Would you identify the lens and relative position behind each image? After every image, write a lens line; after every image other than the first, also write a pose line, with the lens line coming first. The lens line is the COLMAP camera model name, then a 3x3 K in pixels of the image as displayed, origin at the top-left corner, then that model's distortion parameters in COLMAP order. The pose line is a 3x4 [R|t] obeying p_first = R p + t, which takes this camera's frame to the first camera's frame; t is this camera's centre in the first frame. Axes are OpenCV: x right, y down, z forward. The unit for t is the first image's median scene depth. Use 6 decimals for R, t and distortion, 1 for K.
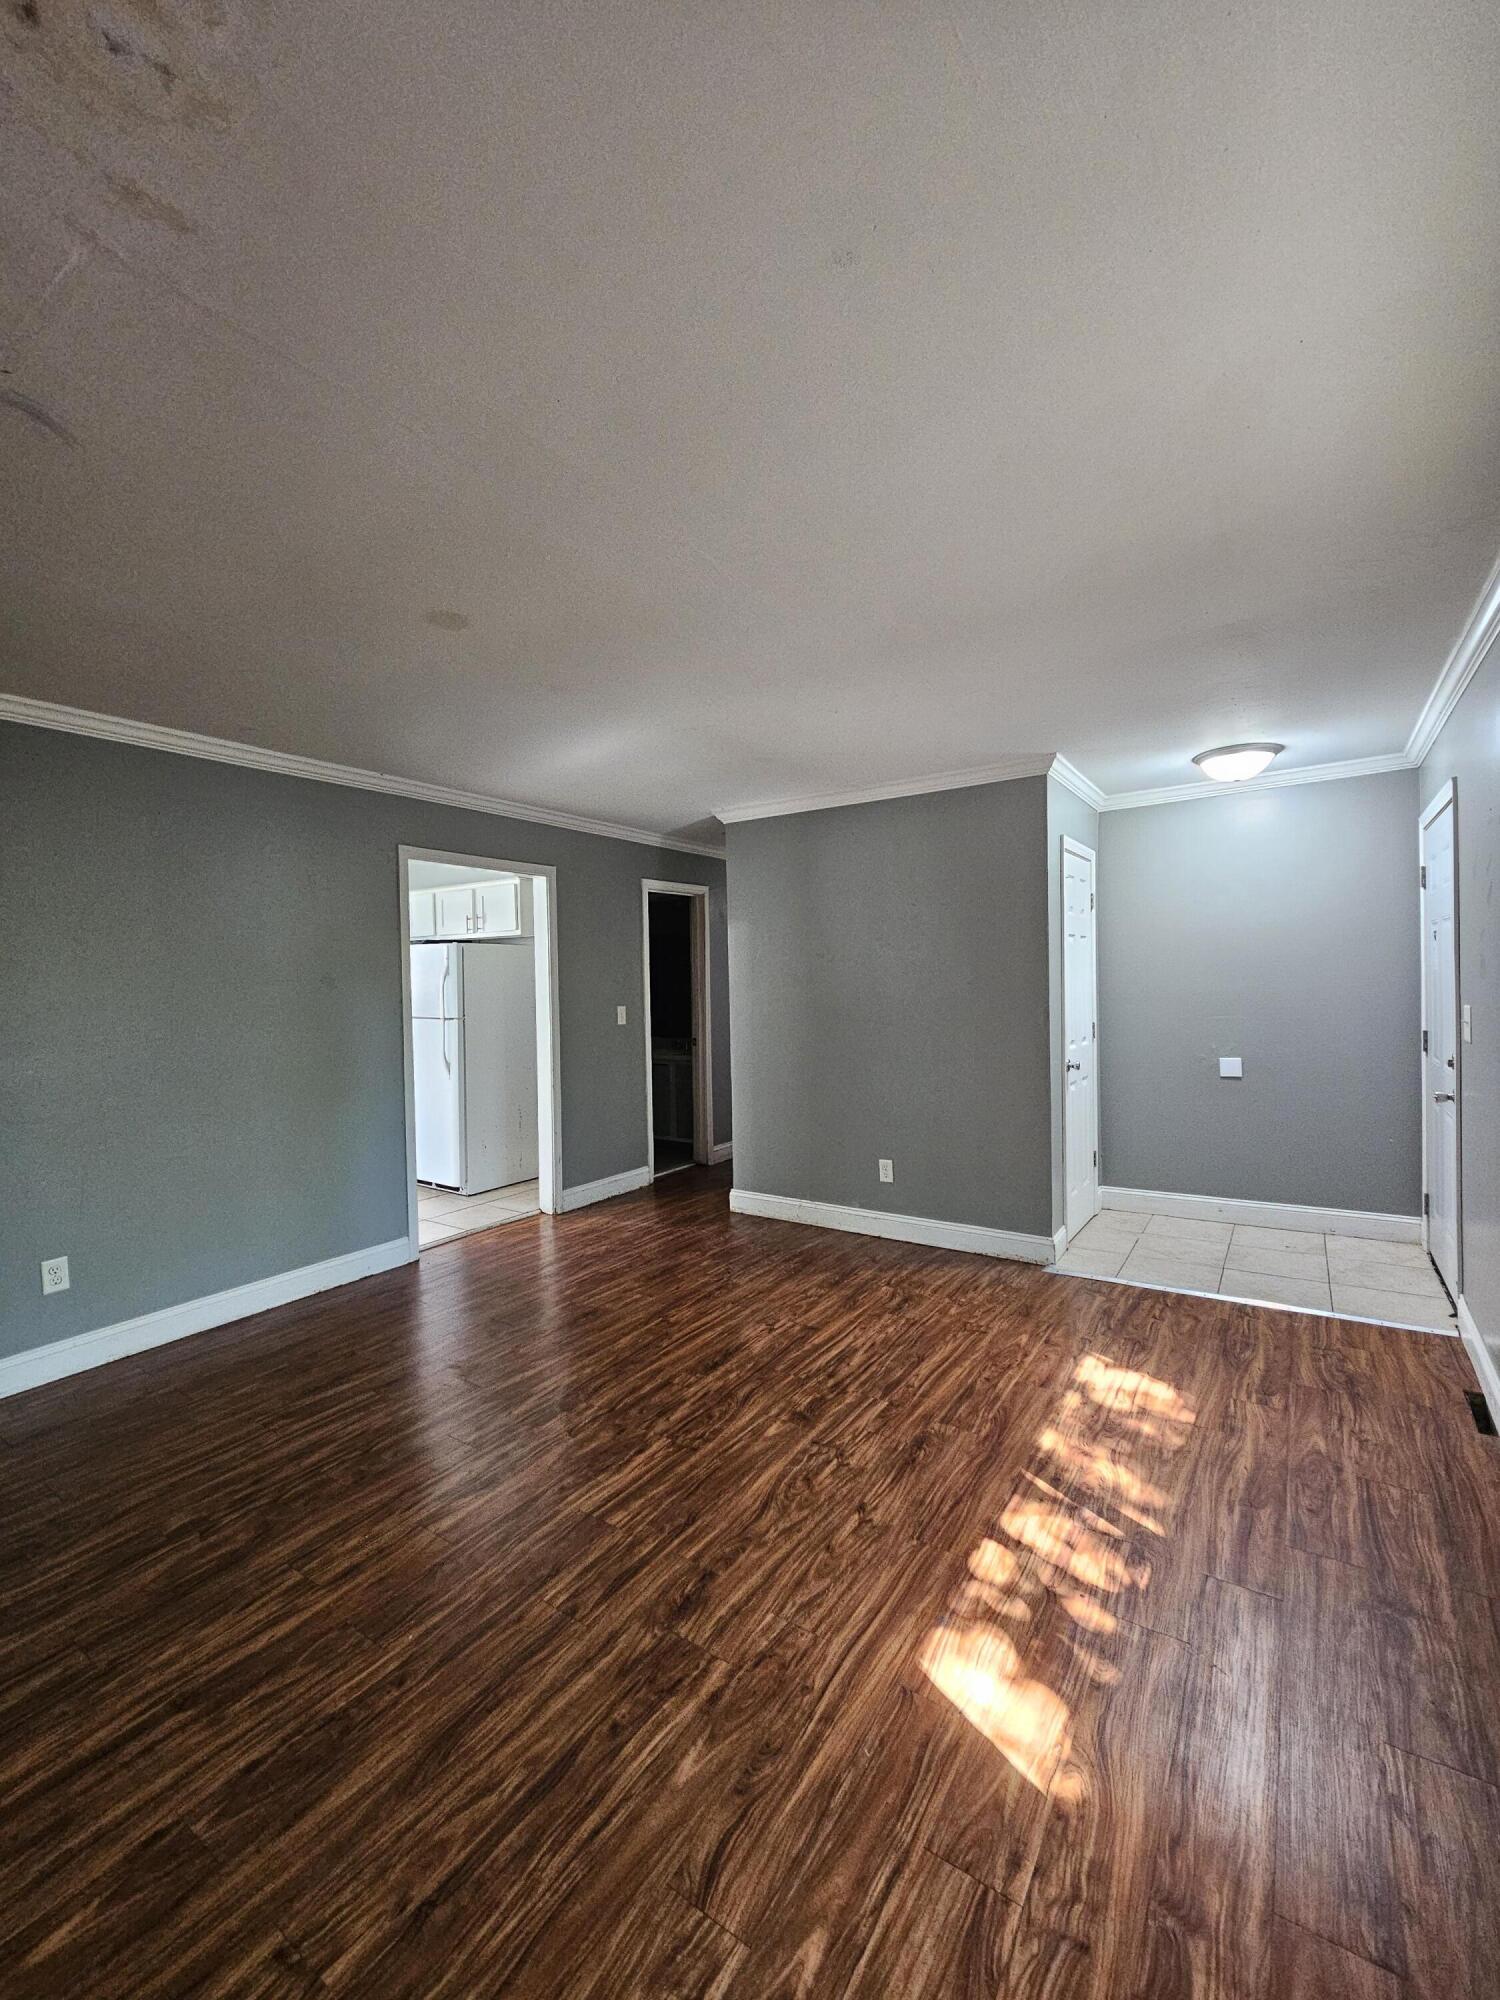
lens RADIAL K [[823.2, 0, 752.0], [0, 823.2, 999.7], [0, 0, 1]] dist [0.001619, 0.000043]
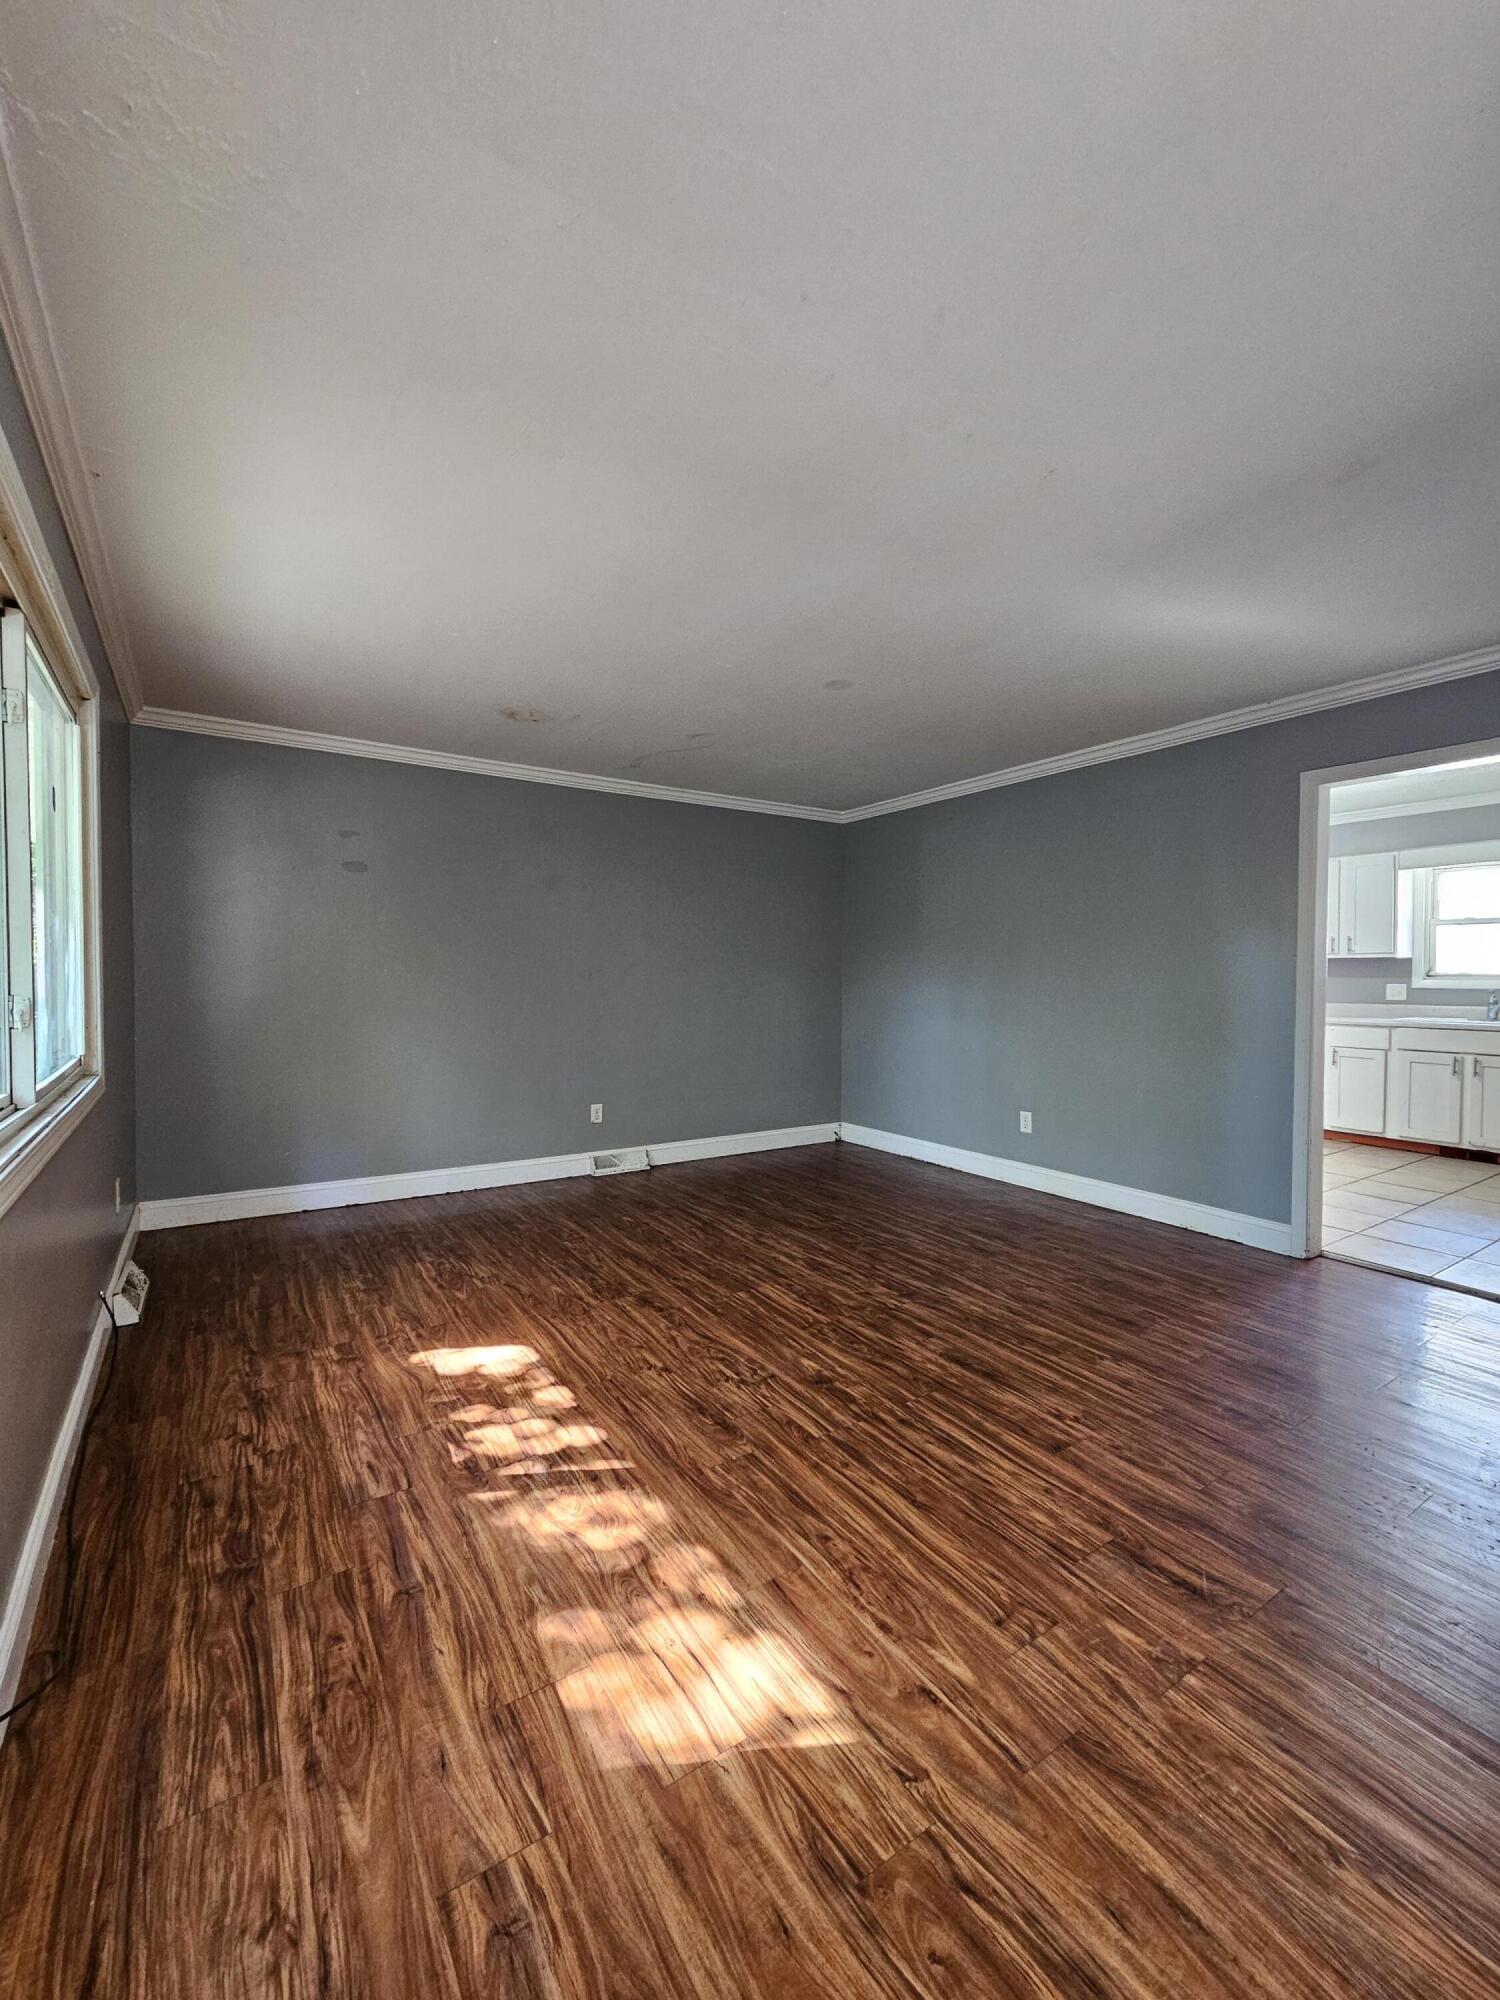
lens RADIAL K [[823.2, 0, 752.0], [0, 823.2, 999.7], [0, 0, 1]] dist [0.001619, 0.000043]
pose [[-0.388187, 0.045525, -0.920455, 1.058938], [-0.020240, 0.998117, 0.057902, 0.018407], [0.921358, 0.041107, -0.386535, 1.432542]]
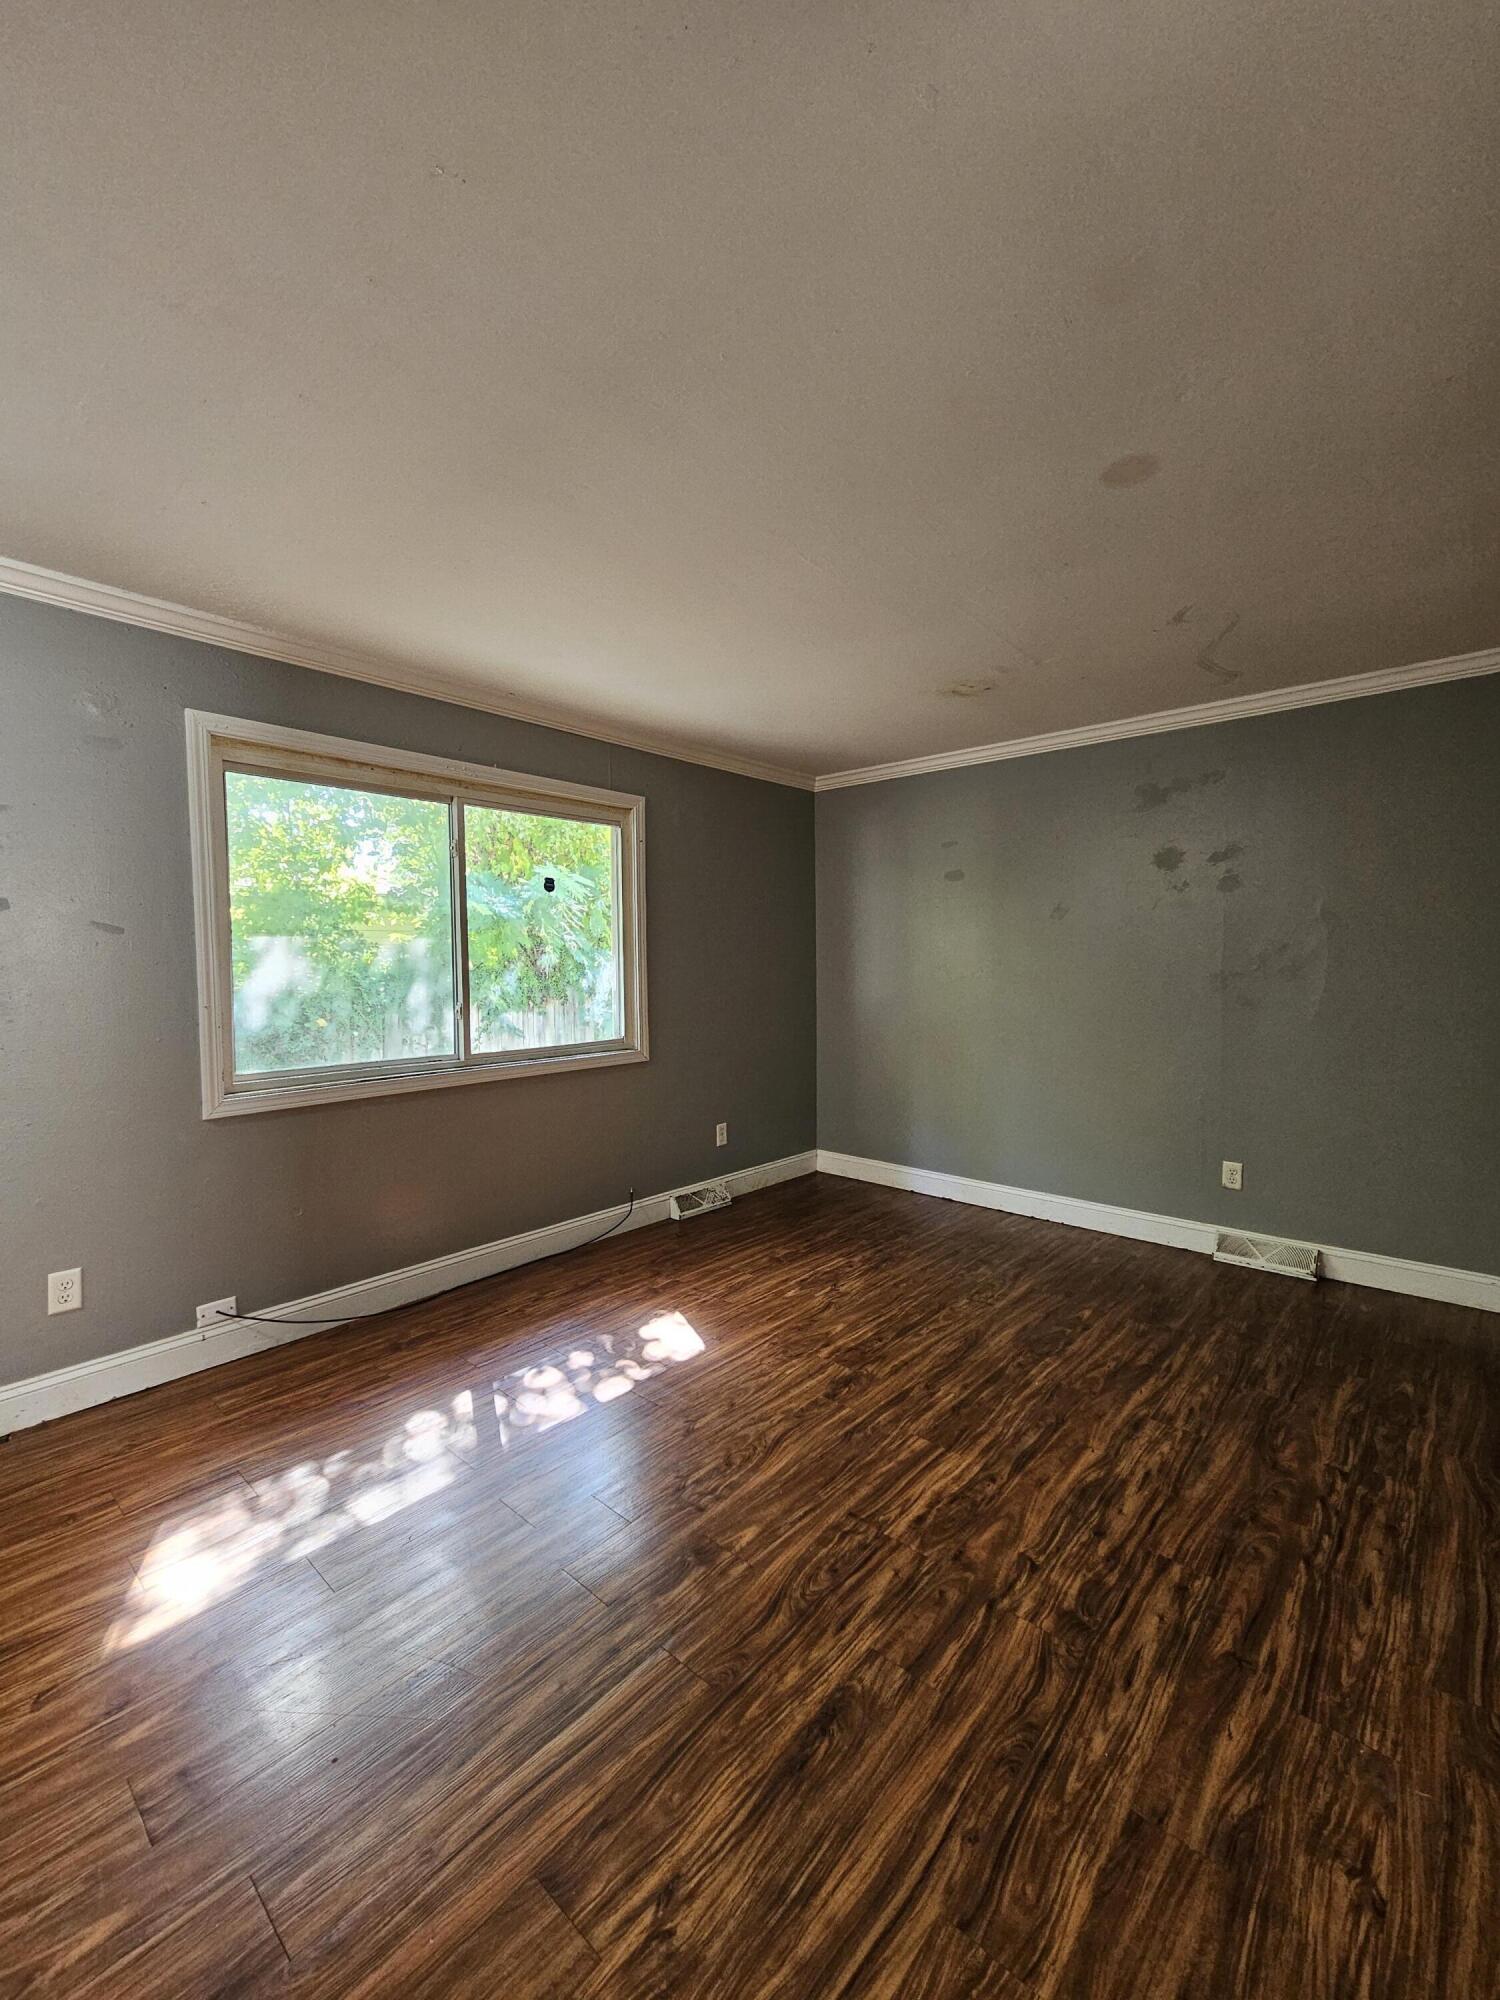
lens RADIAL K [[823.2, 0, 752.0], [0, 823.2, 999.7], [0, 0, 1]] dist [0.001619, 0.000043]
pose [[-0.990553, 0.022698, 0.135240, -0.098593], [0.032062, 0.997206, 0.067472, -0.011197], [-0.133331, 0.071171, -0.988513, 1.860327]]
